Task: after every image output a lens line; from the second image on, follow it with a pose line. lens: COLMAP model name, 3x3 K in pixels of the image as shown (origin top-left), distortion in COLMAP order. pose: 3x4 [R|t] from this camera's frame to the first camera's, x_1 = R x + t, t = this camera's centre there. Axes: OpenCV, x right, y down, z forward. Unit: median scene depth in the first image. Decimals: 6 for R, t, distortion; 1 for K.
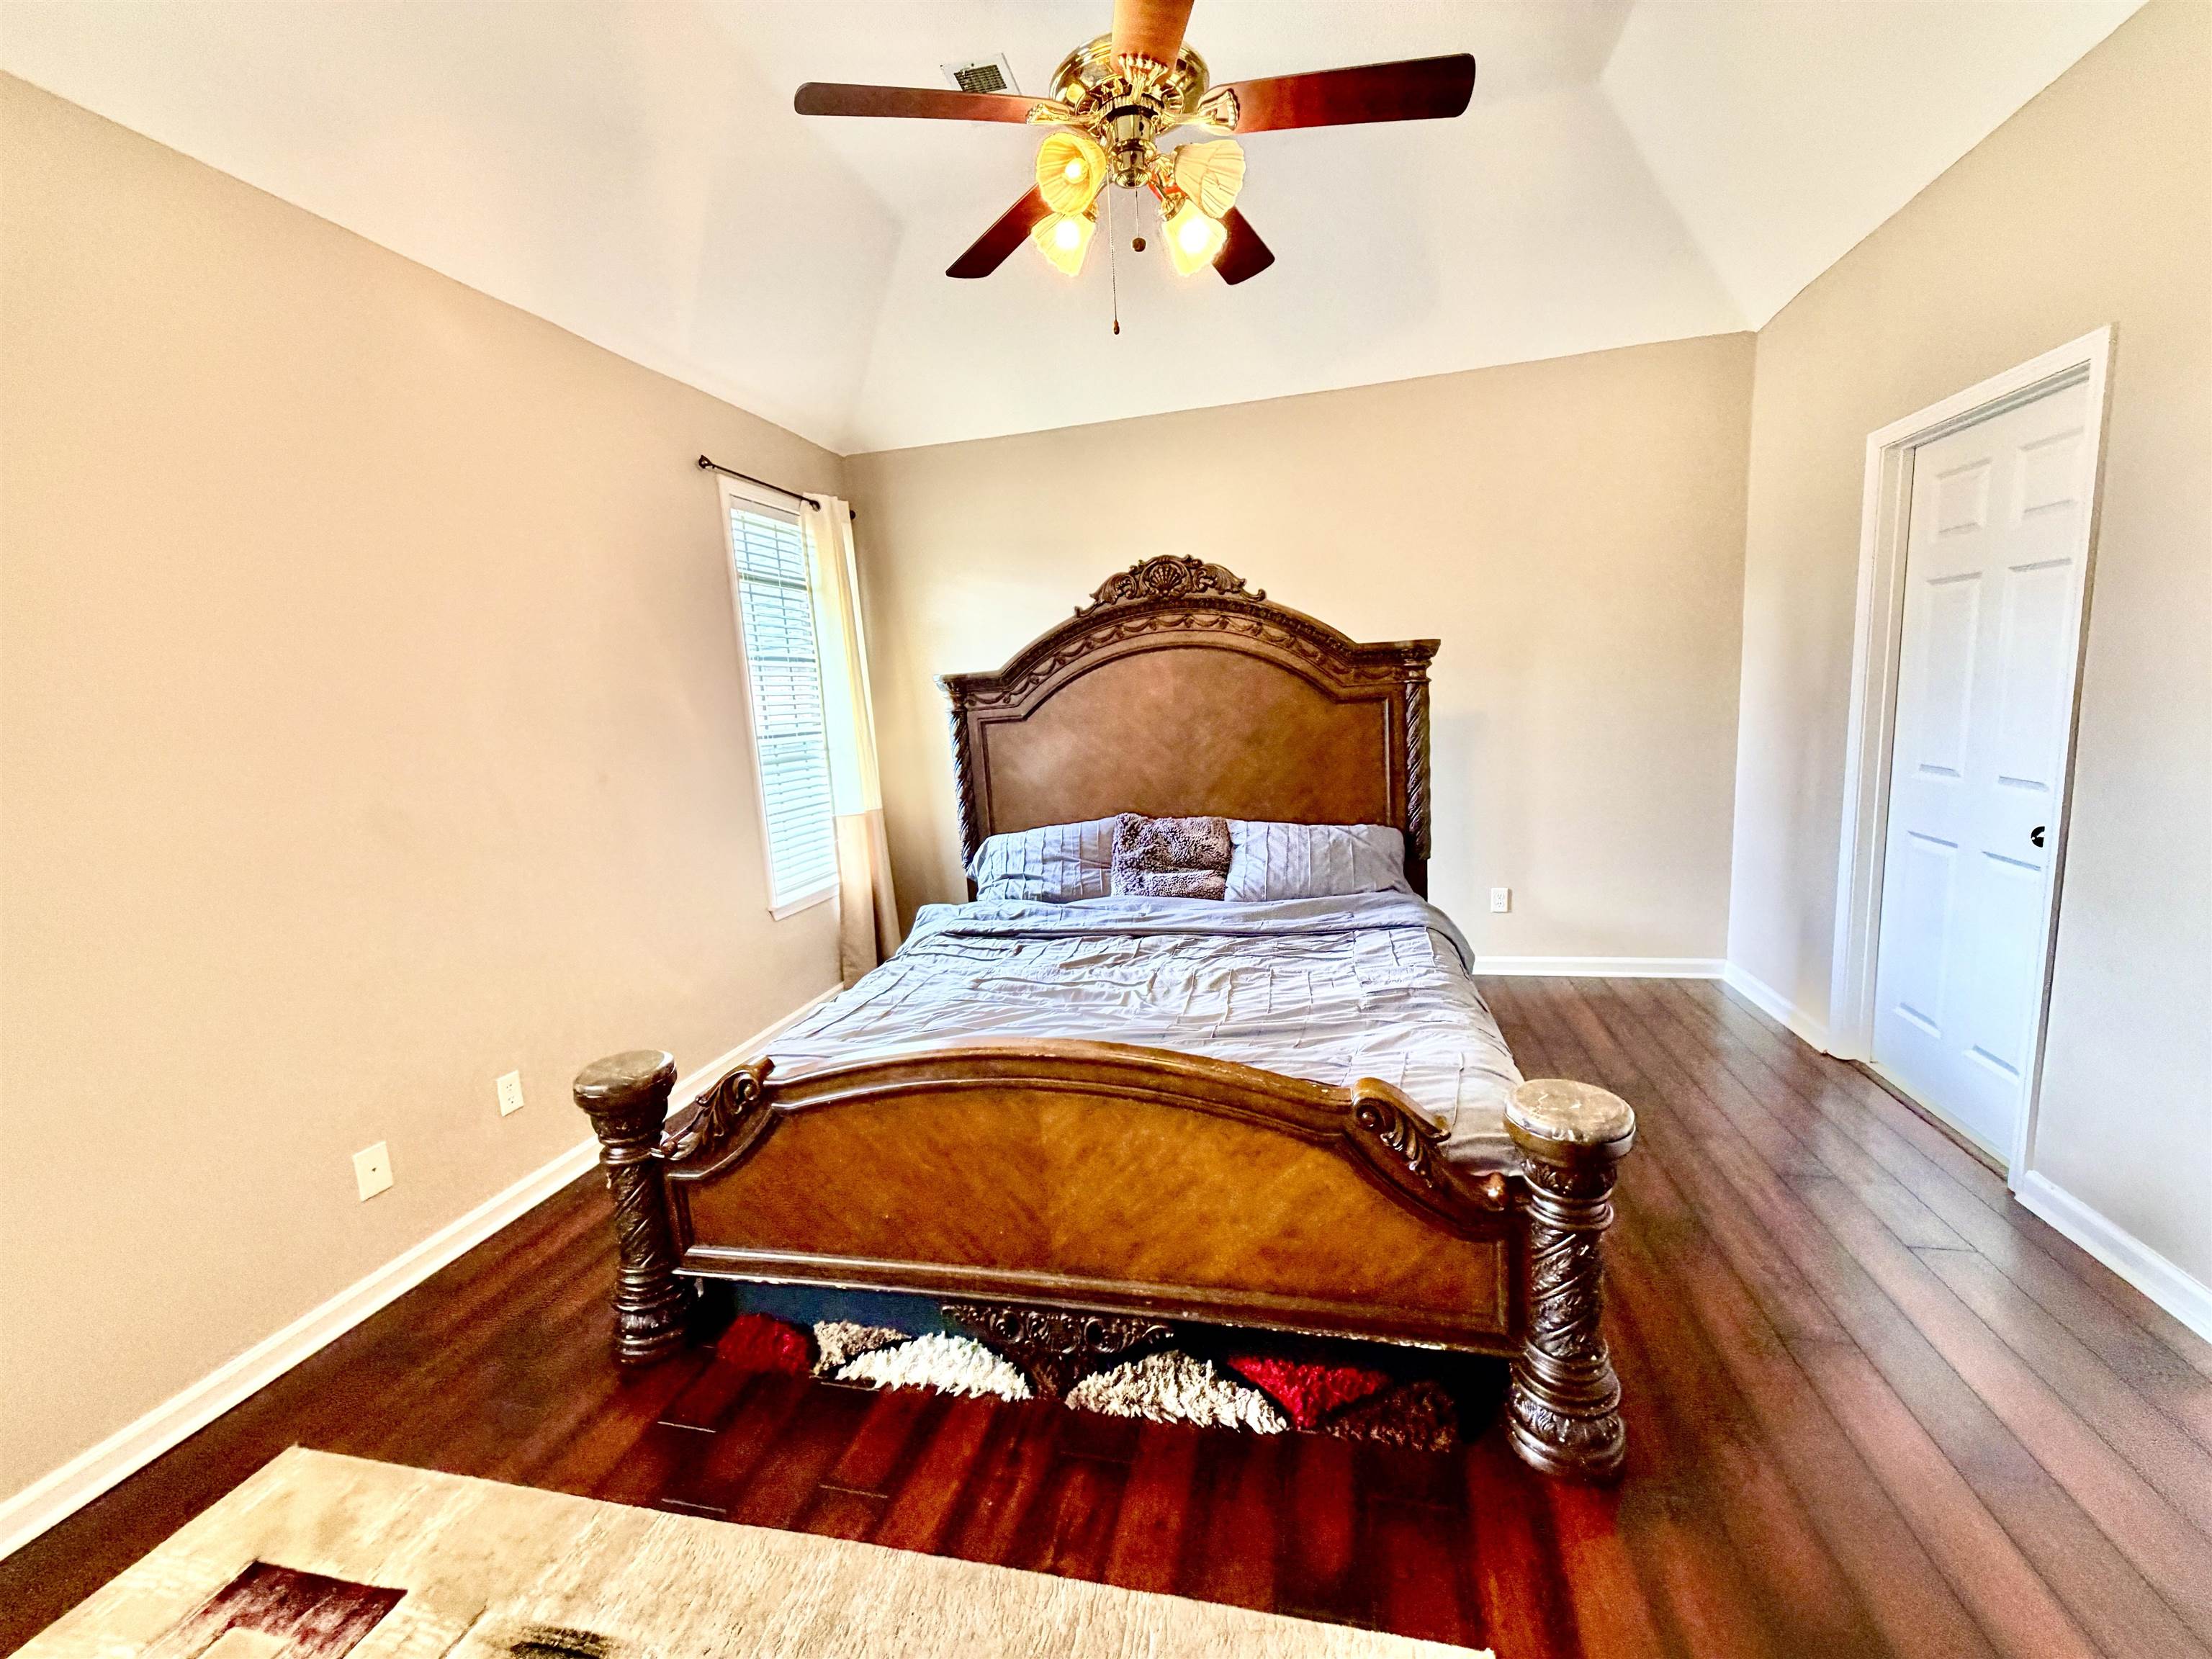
lens RADIAL K [[882.0, 0, 1111.7], [0, 882.0, 829.6], [0, 0, 1]] dist [0.000682, -0.000090]
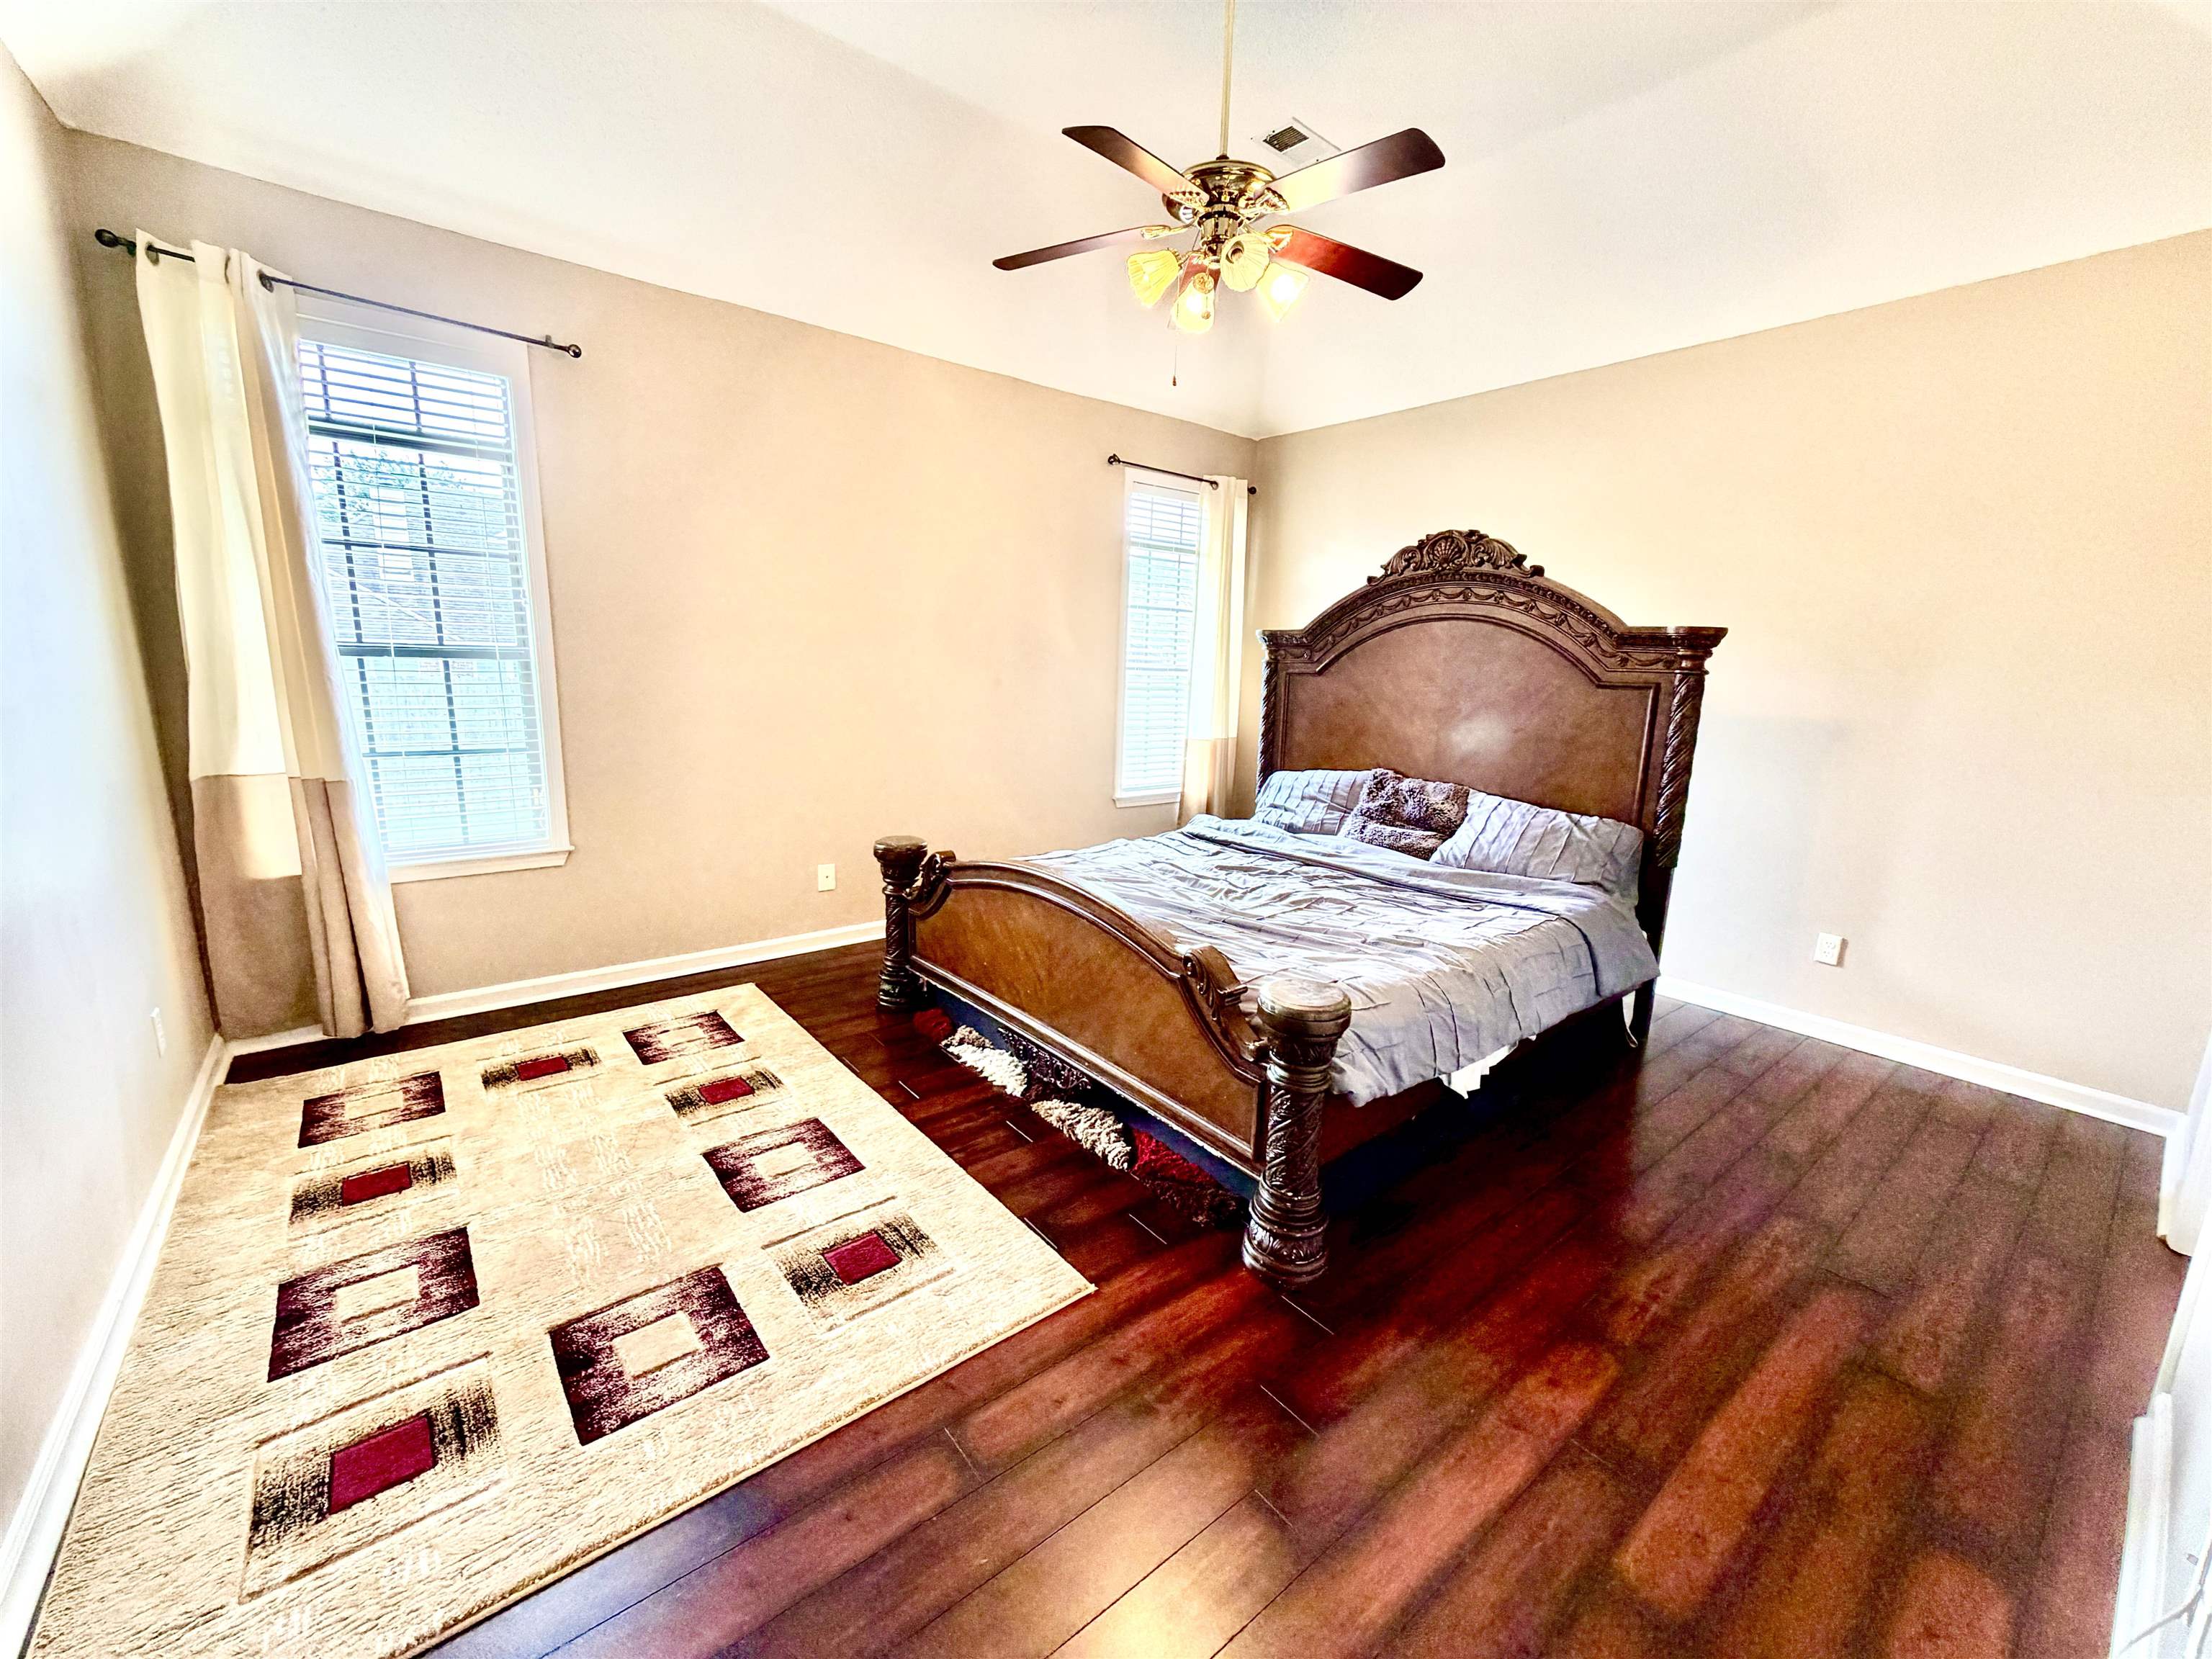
lens RADIAL K [[882.0, 0, 1111.7], [0, 882.0, 829.6], [0, 0, 1]] dist [0.000682, -0.000090]
pose [[0.789397, 0.201134, -0.579998, 0.432829], [-0.171173, 0.979448, 0.106684, -0.004271], [0.589535, 0.015065, 0.807602, -0.084187]]
